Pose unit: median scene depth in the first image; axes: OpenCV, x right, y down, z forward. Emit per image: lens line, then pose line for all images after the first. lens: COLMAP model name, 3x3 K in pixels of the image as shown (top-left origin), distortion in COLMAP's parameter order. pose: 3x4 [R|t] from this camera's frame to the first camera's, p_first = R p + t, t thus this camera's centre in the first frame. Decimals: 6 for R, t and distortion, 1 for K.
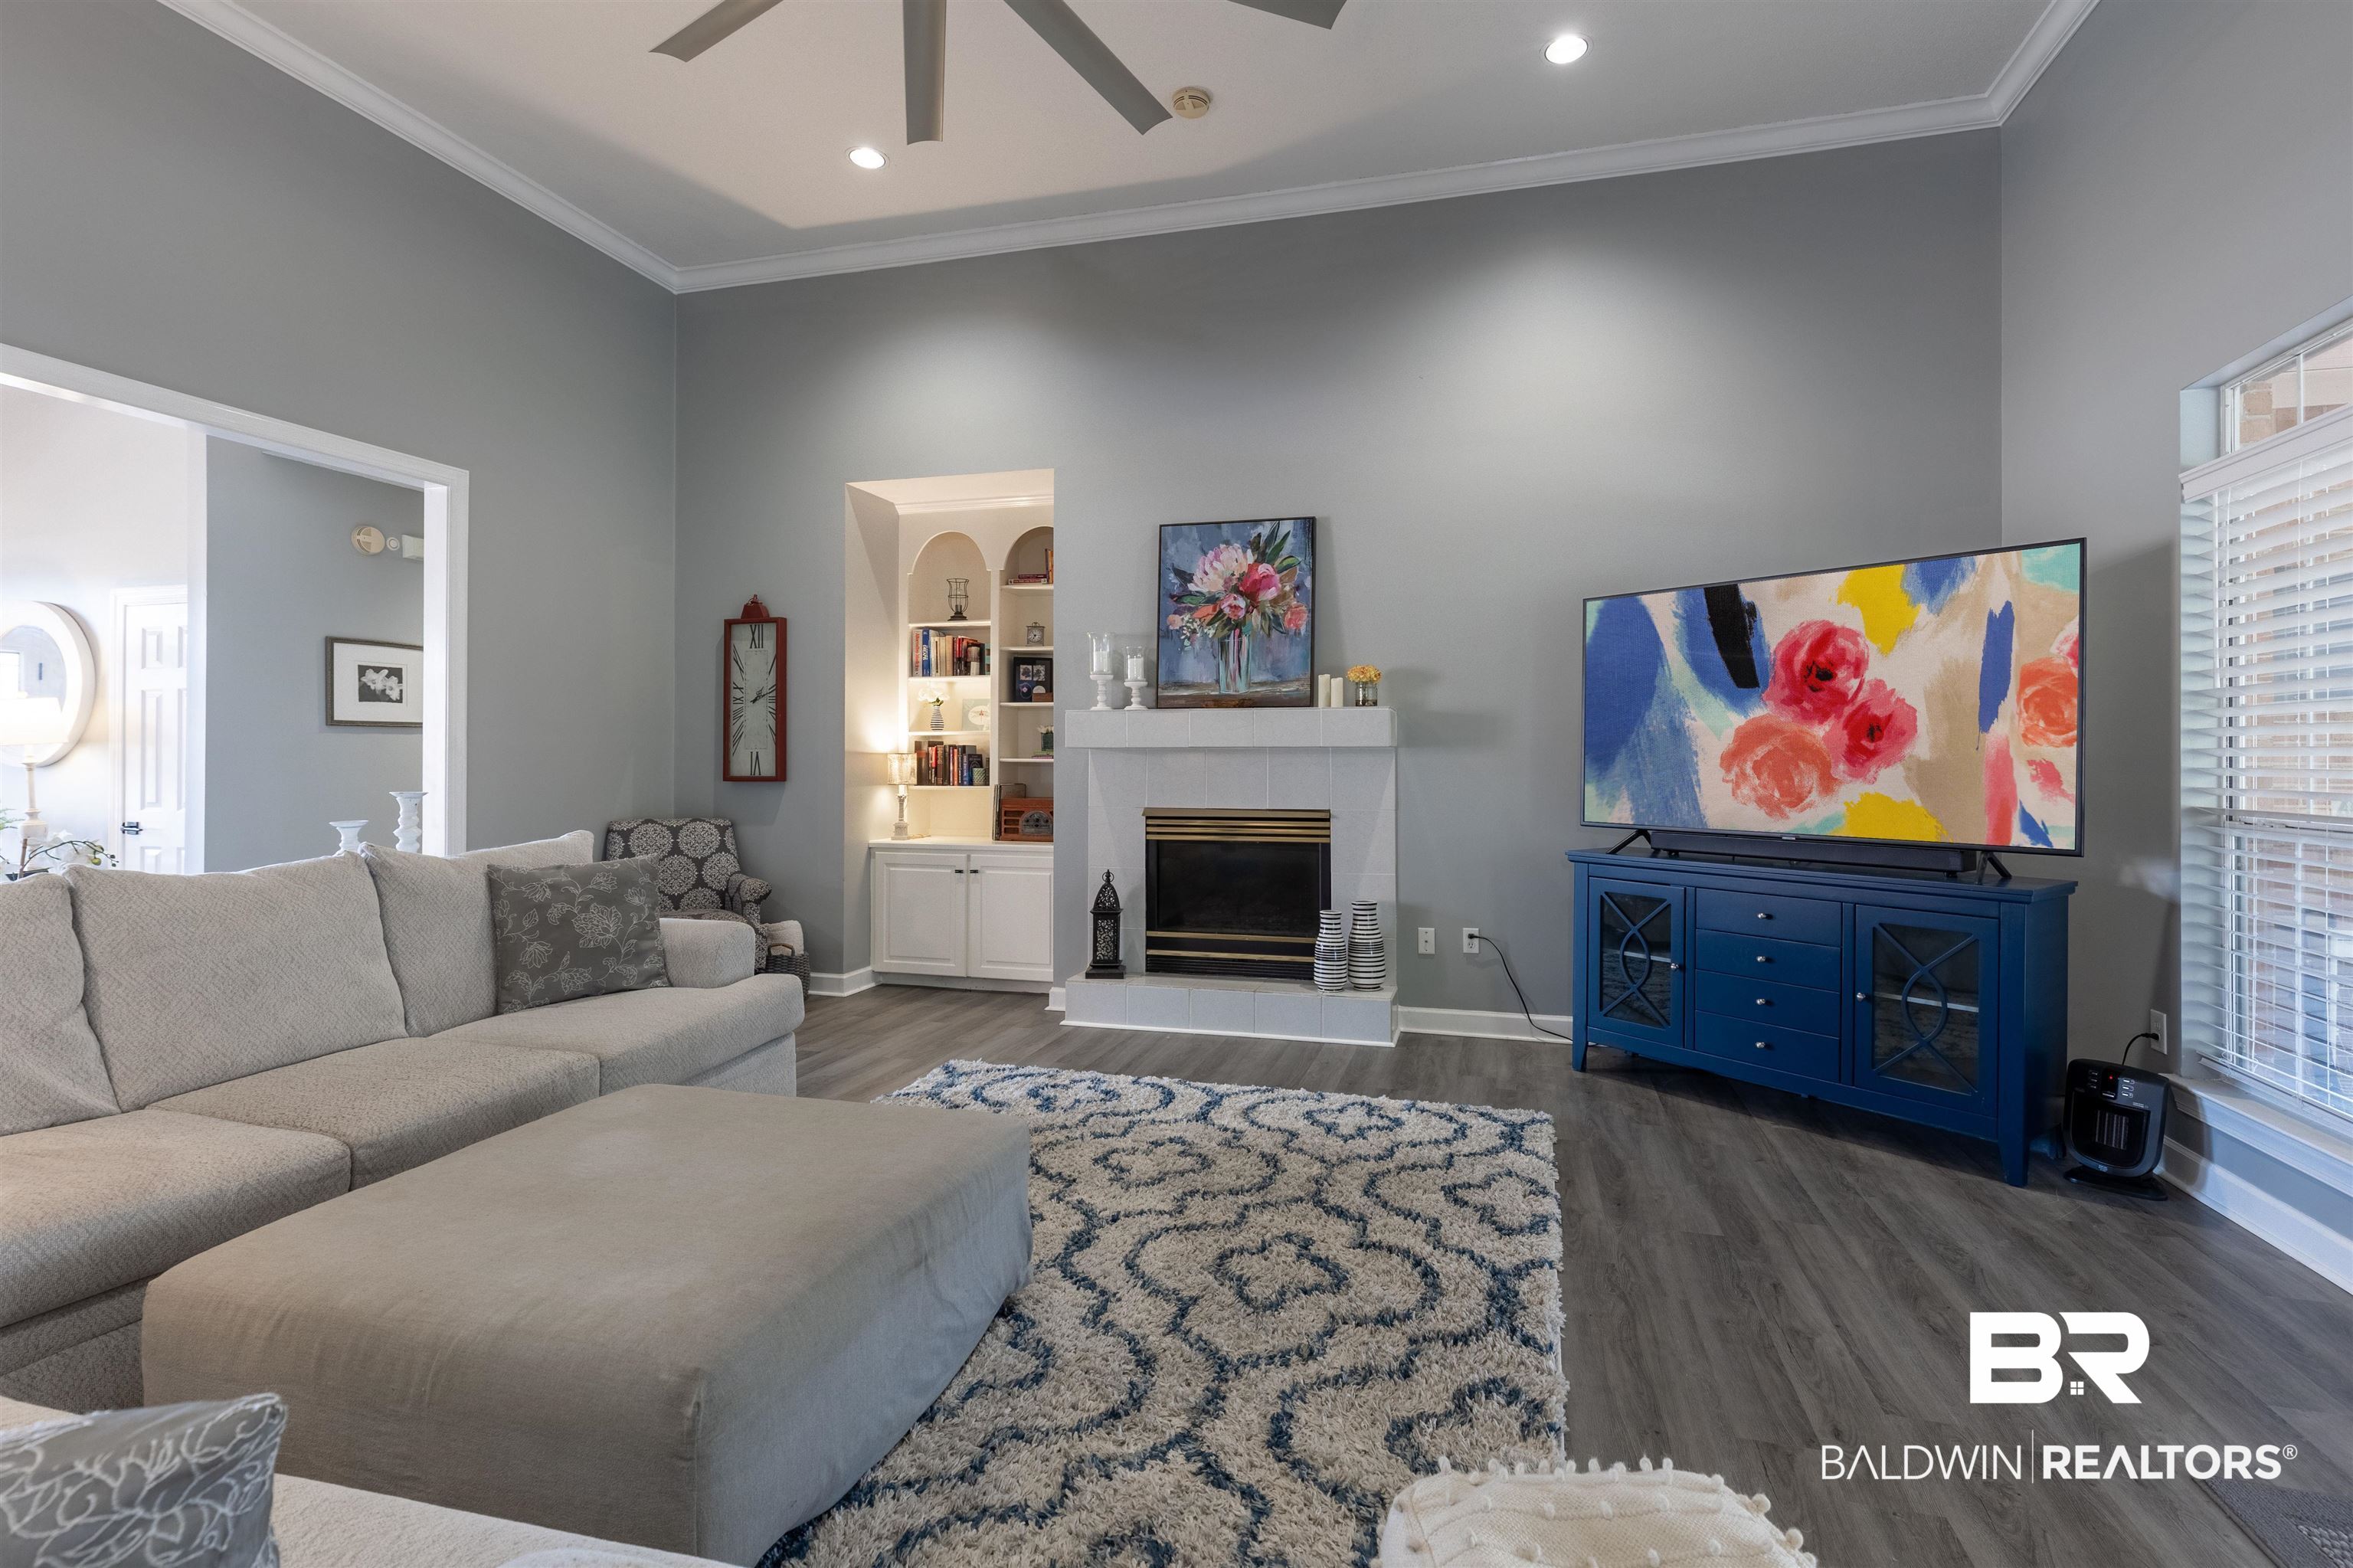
lens RADIAL K [[1084.4, 0, 1282.8], [0, 1084.4, 754.2], [0, 0, 1]] dist [0.000021, -0.000426]
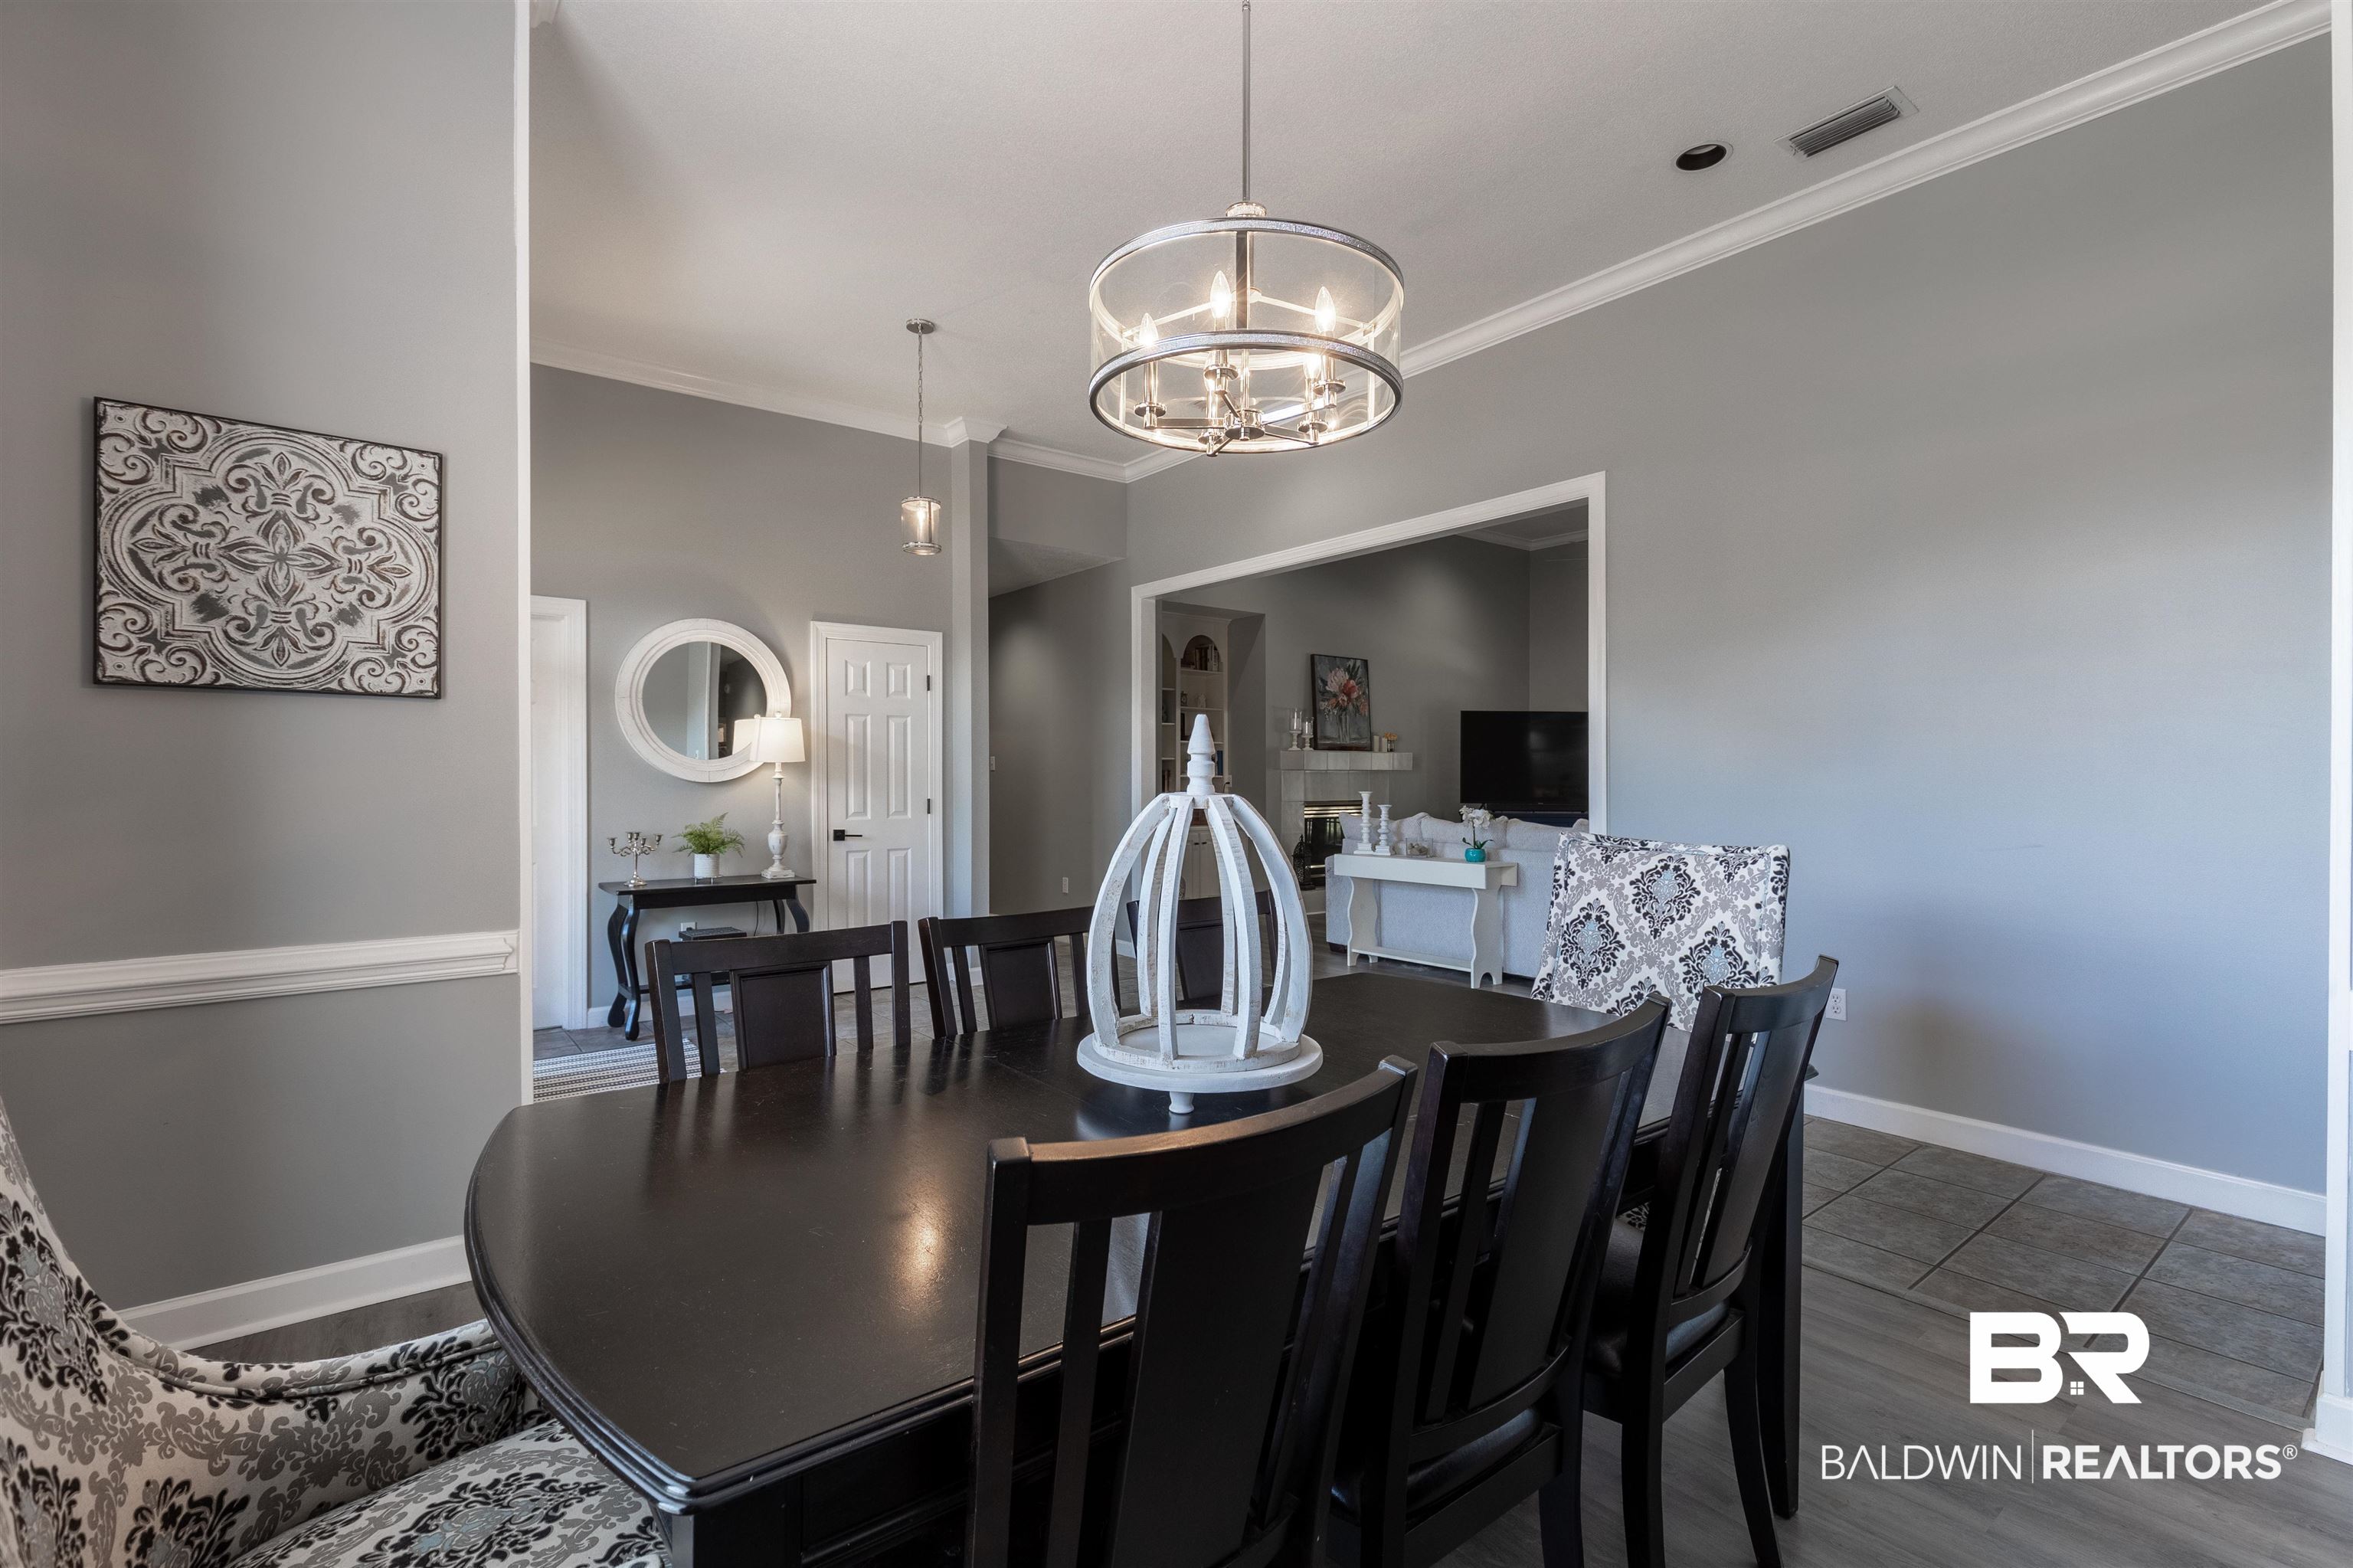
lens RADIAL K [[1084.4, 0, 1174.7], [0, 1084.4, 777.7], [0, 0, 1]] dist [0.000021, -0.000426]
pose [[0.631321, -0.002866, 0.775516, -1.786152], [-0.001339, 0.999988, 0.004786, -0.001637], [-0.775520, -0.004059, 0.631310, -0.023761]]
